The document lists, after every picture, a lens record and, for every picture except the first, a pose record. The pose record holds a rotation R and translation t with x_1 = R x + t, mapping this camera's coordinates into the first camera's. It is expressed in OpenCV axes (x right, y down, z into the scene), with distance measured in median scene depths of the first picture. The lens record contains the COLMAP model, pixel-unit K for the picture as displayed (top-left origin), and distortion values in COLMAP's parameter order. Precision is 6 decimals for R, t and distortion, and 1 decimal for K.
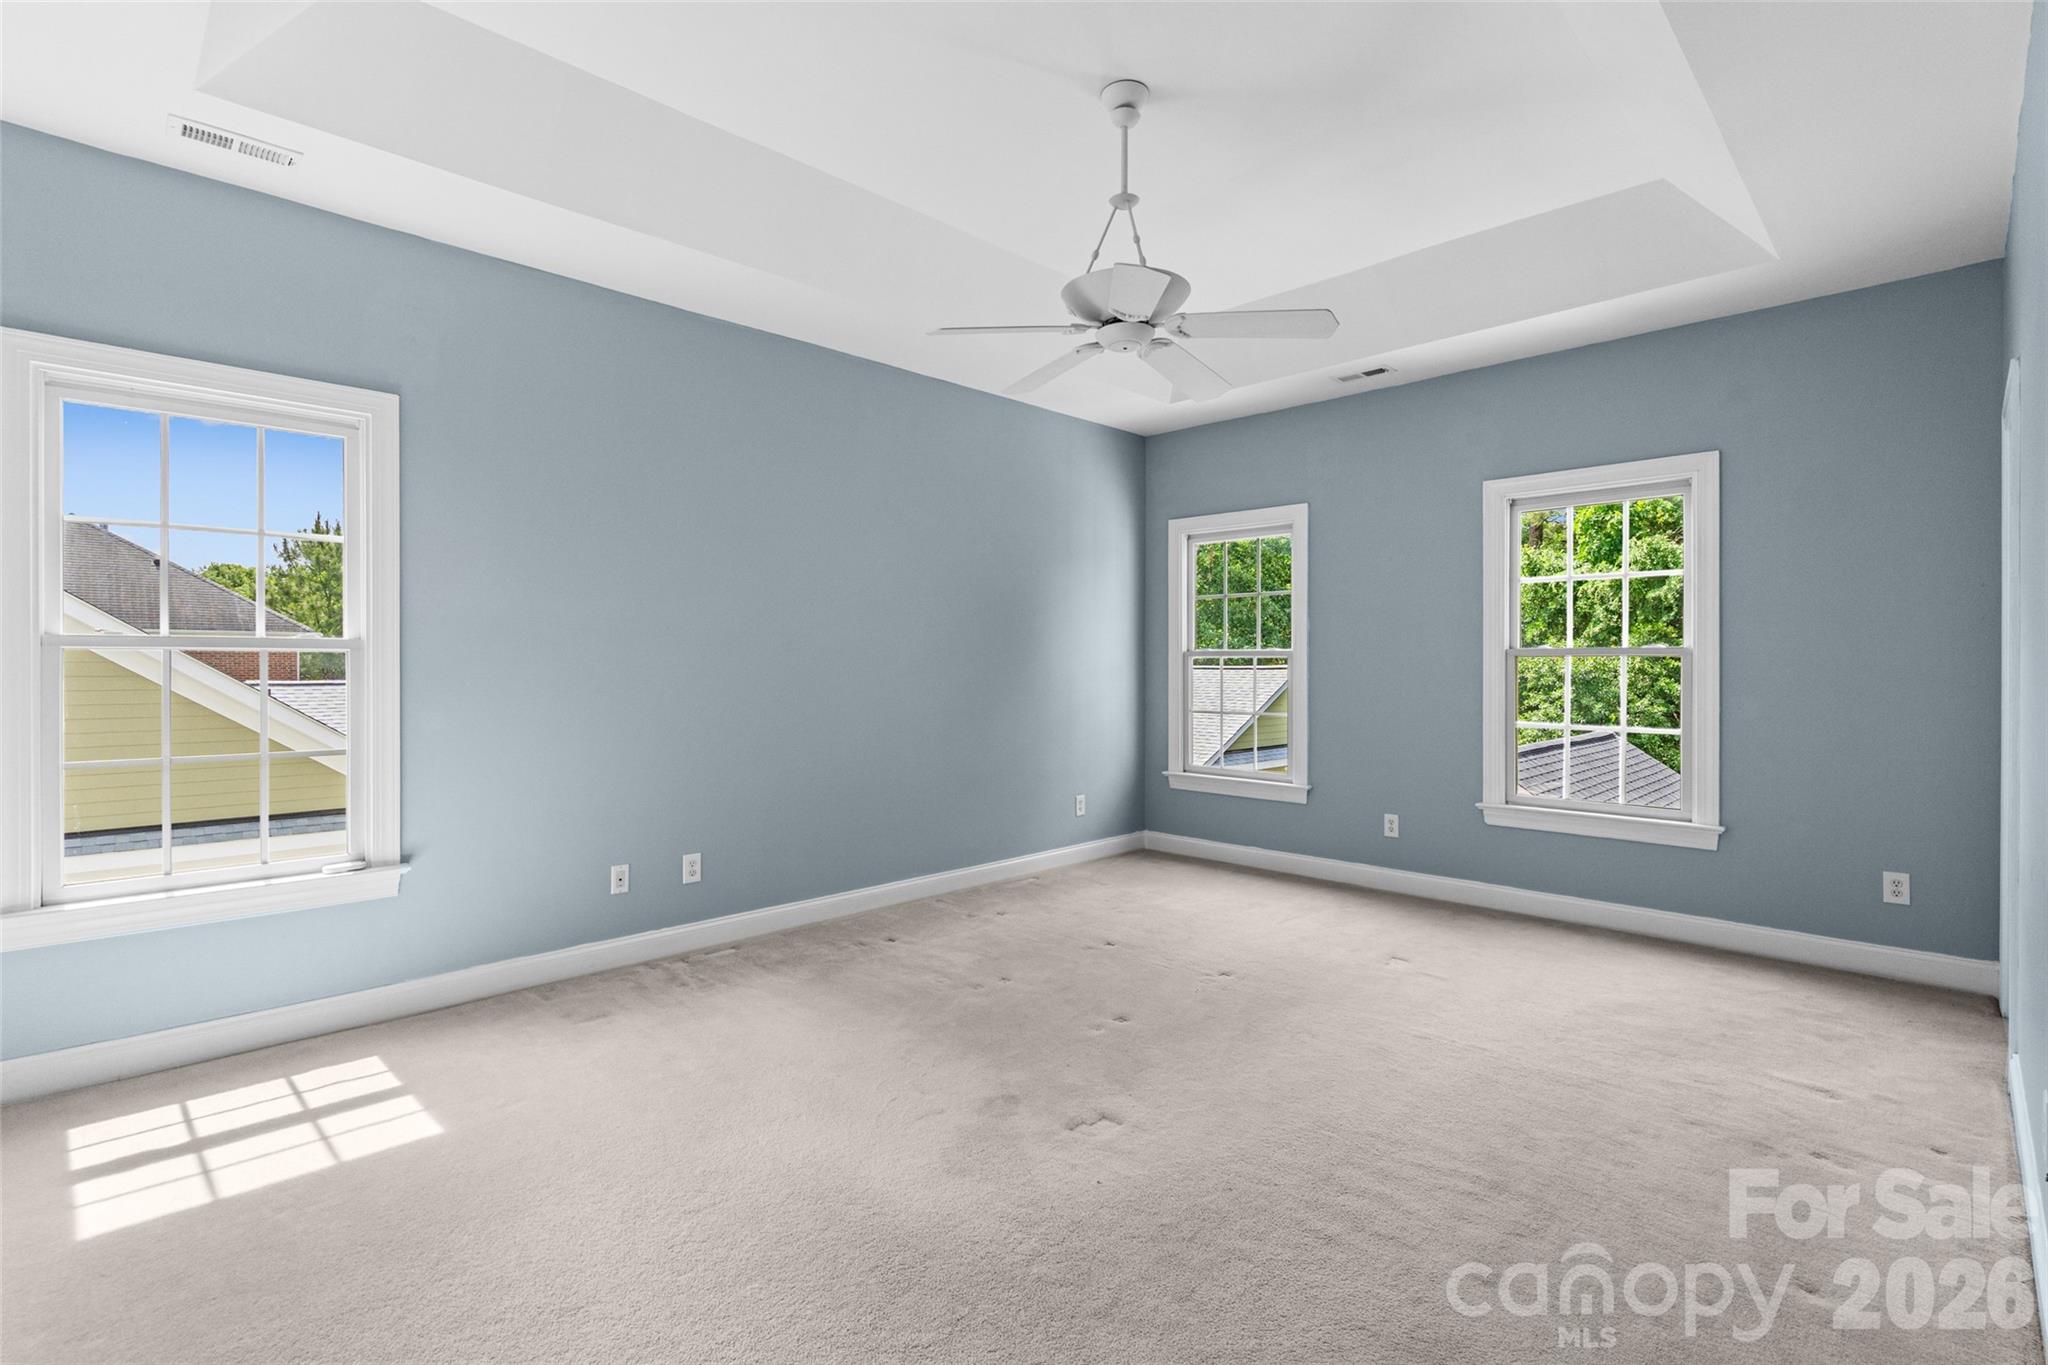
lens RADIAL K [[959.0, 0, 1036.5], [0, 959.0, 669.0], [0, 0, 1]] dist [-0.008673, 0.000995]
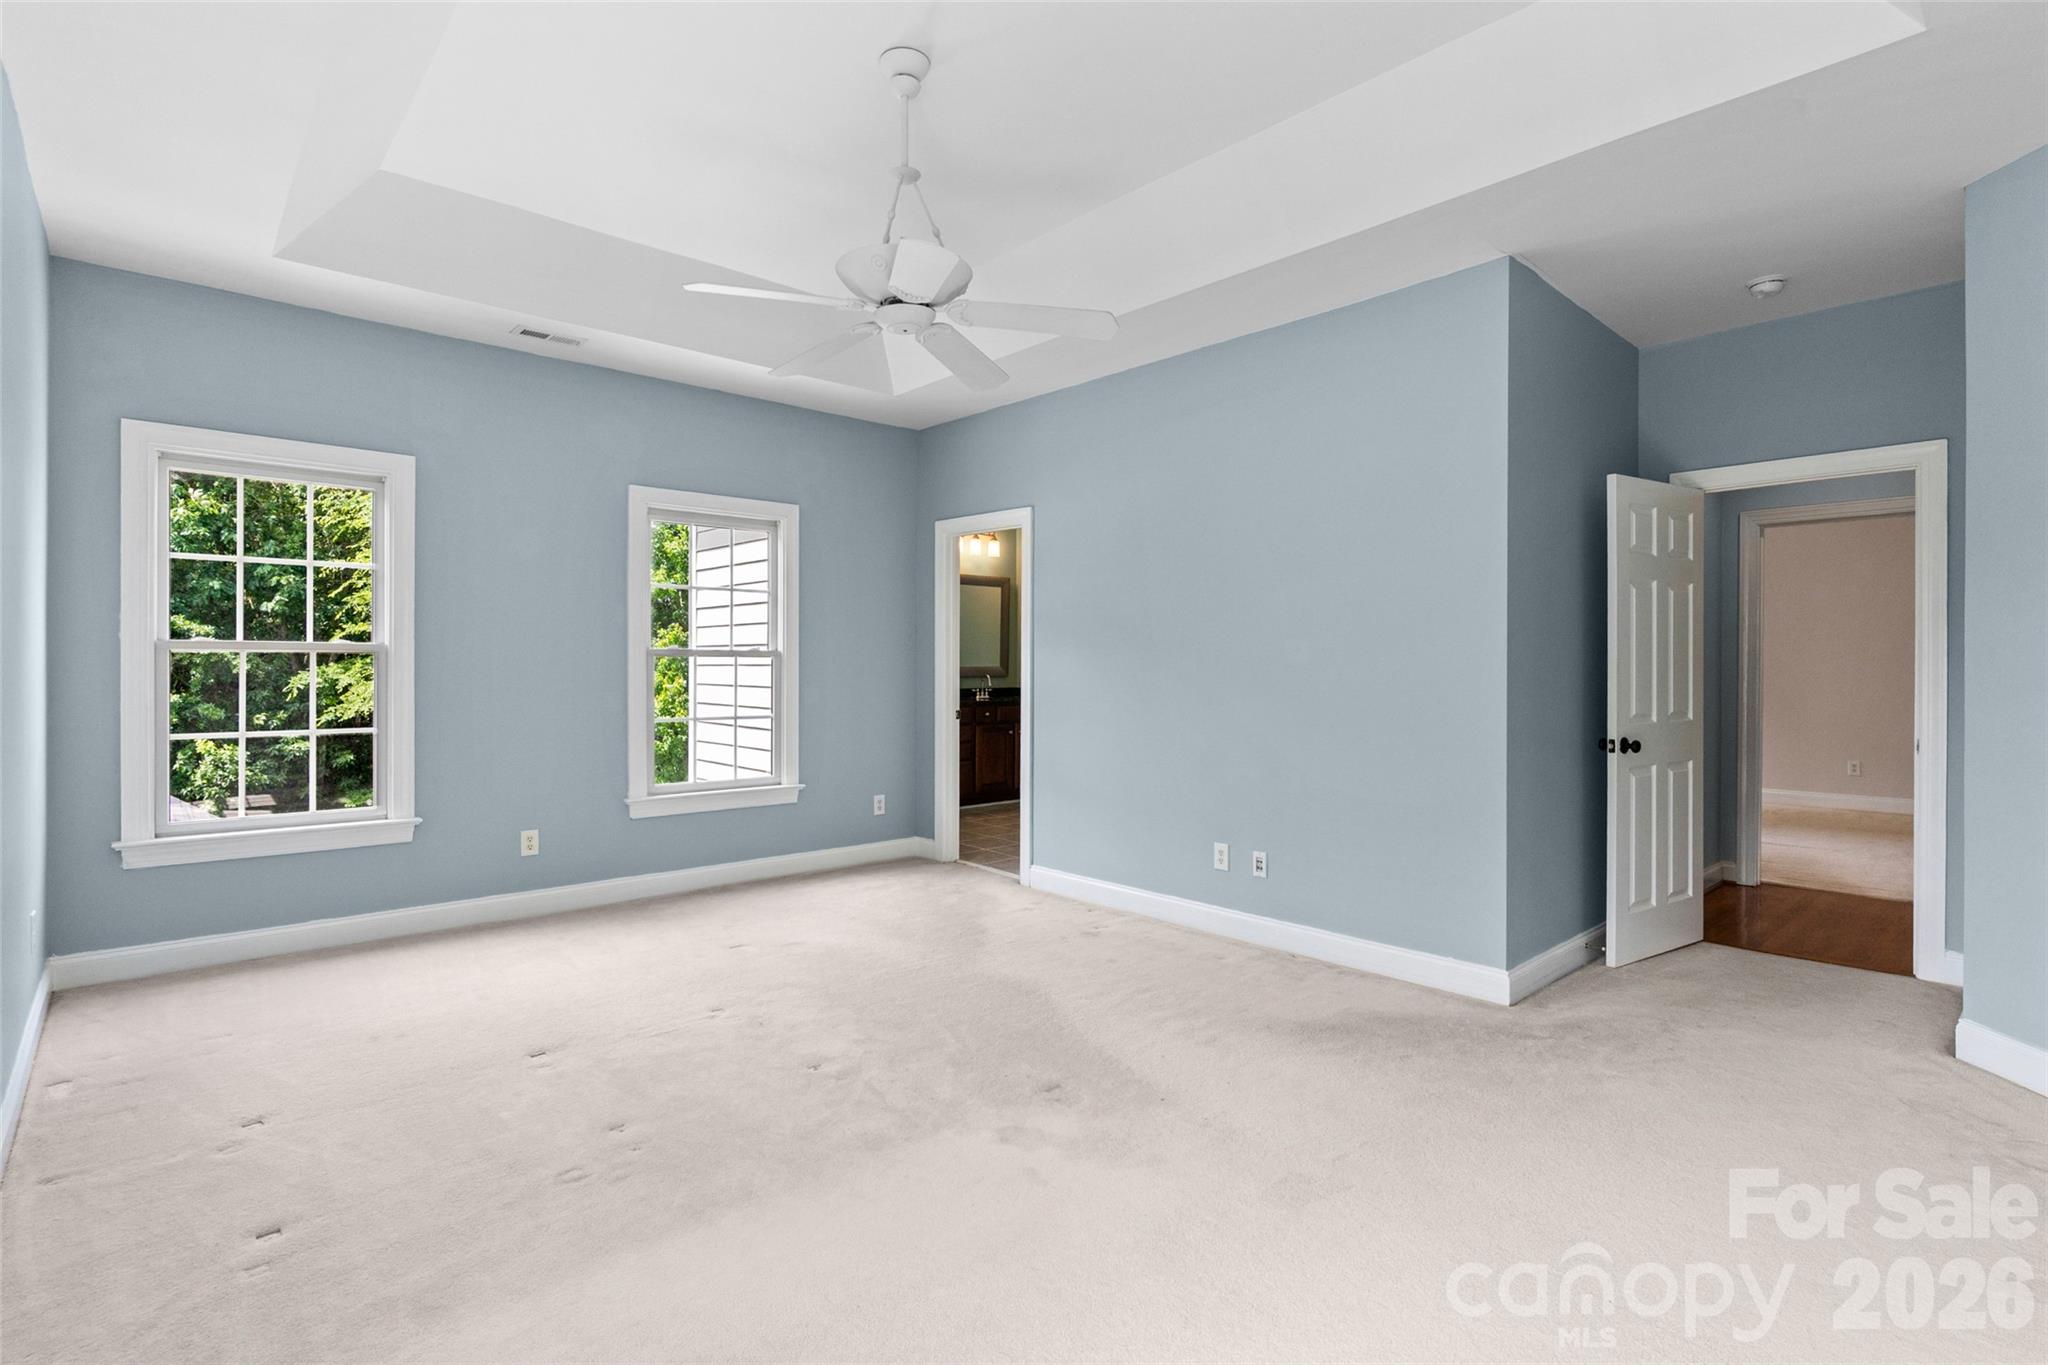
lens RADIAL K [[959.0, 0, 1030.6], [0, 959.0, 667.6], [0, 0, 1]] dist [-0.008673, 0.000995]
pose [[0.056755, -0.003494, 0.998382, -0.489904], [-0.000759, 0.999993, 0.003543, -0.003745], [-0.998388, -0.000958, 0.056752, 0.473461]]
